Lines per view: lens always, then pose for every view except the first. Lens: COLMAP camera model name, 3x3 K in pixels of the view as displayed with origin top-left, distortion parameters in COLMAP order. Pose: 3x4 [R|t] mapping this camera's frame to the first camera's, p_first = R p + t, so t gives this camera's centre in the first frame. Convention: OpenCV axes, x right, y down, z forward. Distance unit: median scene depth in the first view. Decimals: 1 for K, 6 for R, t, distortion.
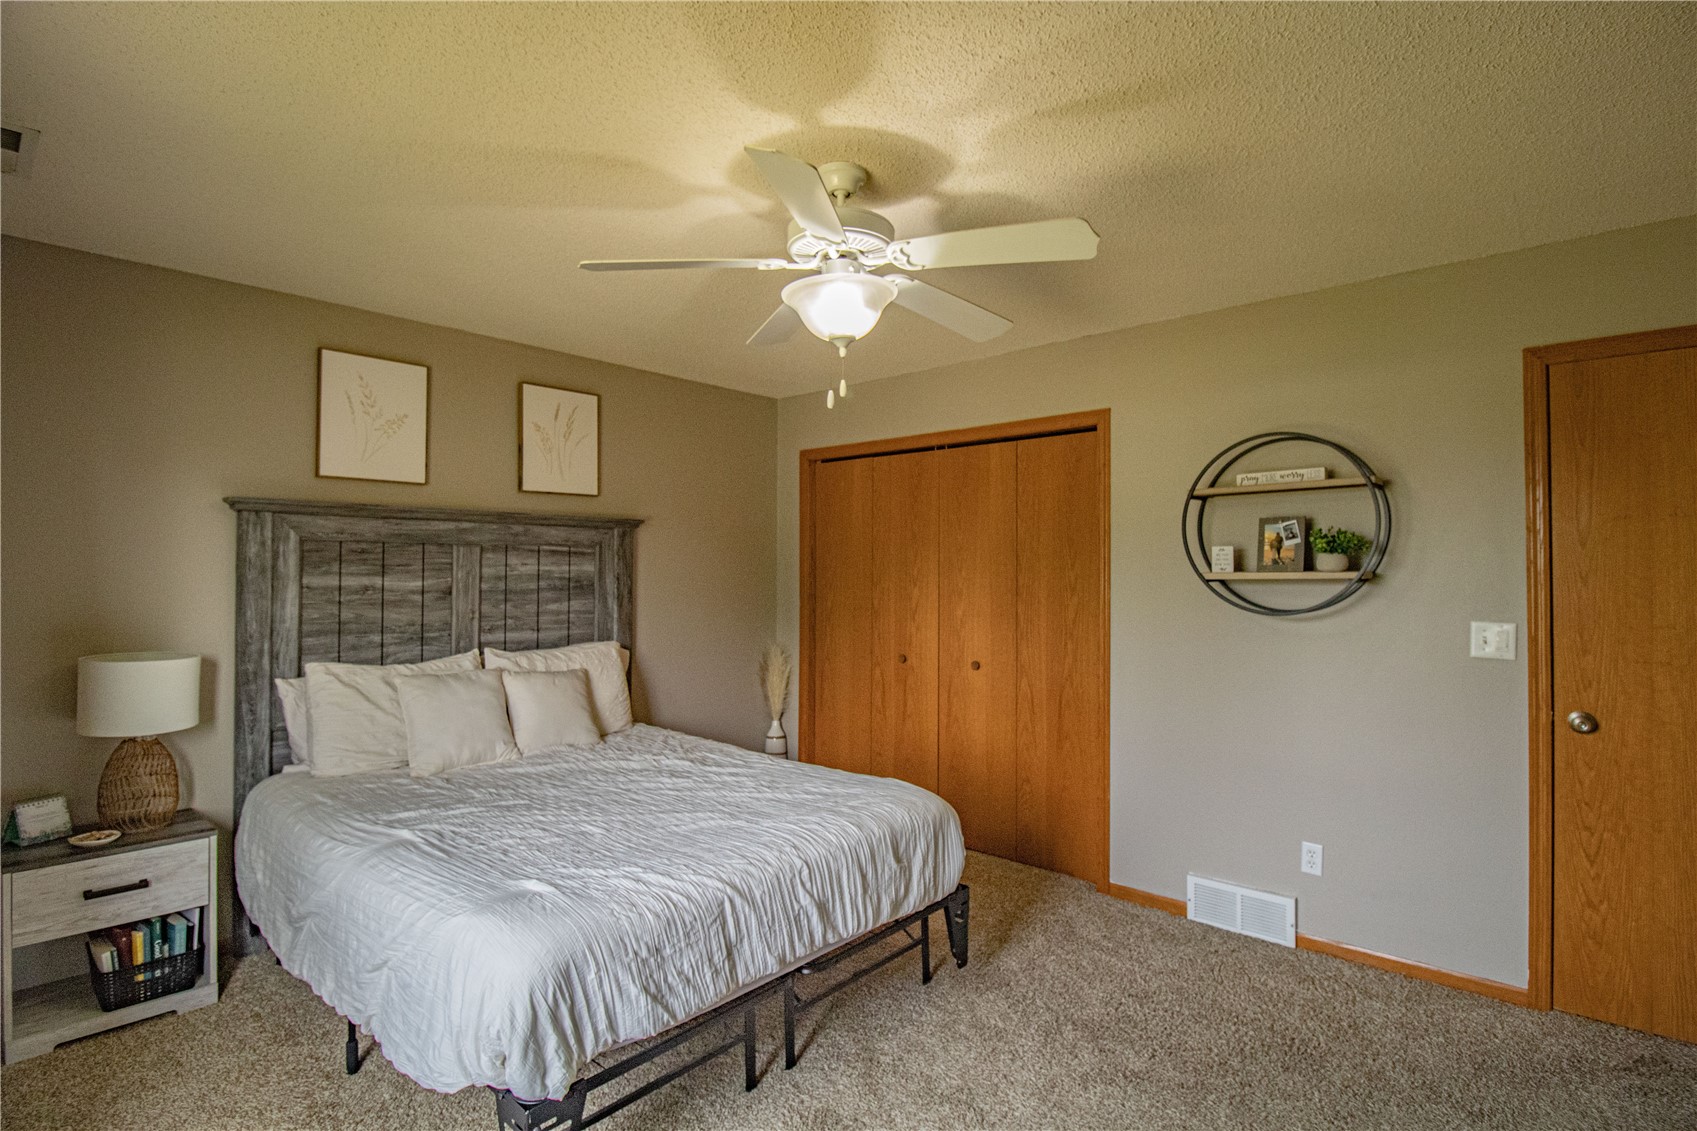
lens RADIAL K [[812.6, 0, 876.0], [0, 812.6, 559.7], [0, 0, 1]] dist [-0.000636, -0.000307]
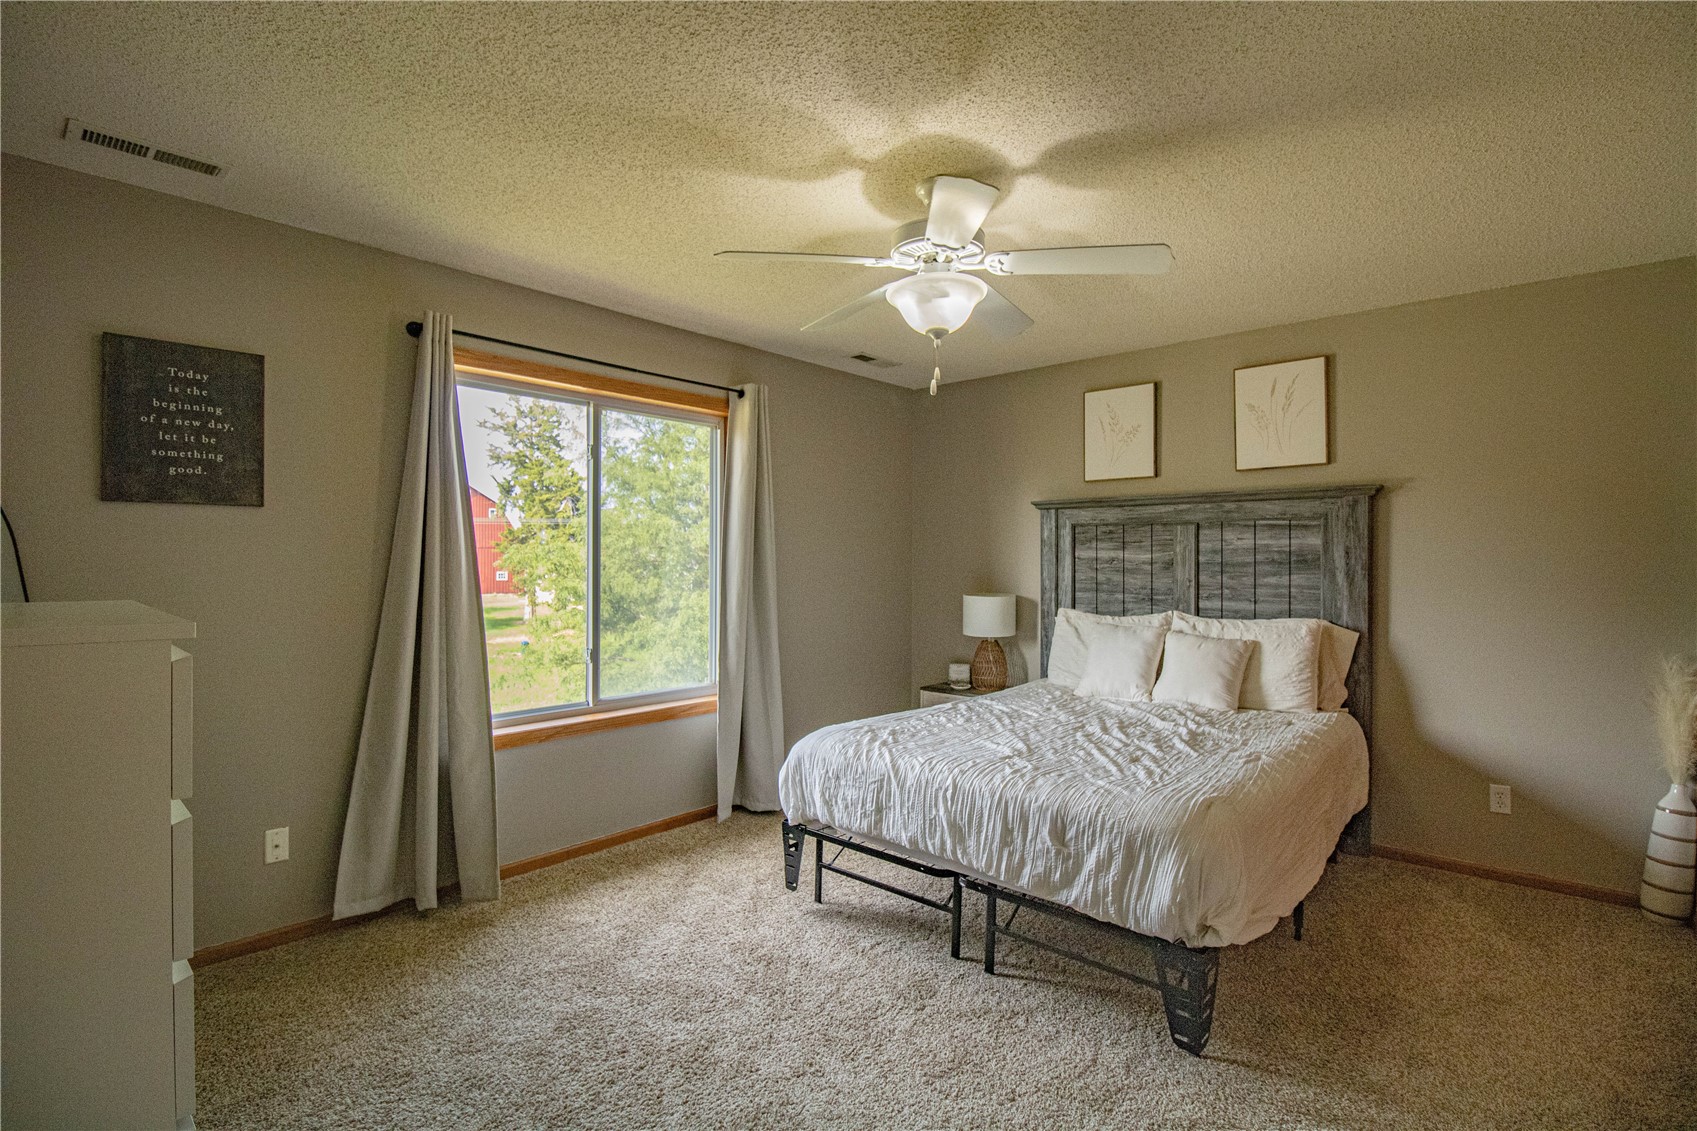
lens RADIAL K [[812.6, 0, 876.0], [0, 812.6, 559.7], [0, 0, 1]] dist [-0.000636, -0.000307]
pose [[-0.005973, -0.002531, -0.999979, 0.690290], [0.012524, 0.999918, -0.002606, 0.032291], [0.999904, -0.012539, -0.005941, 0.572047]]
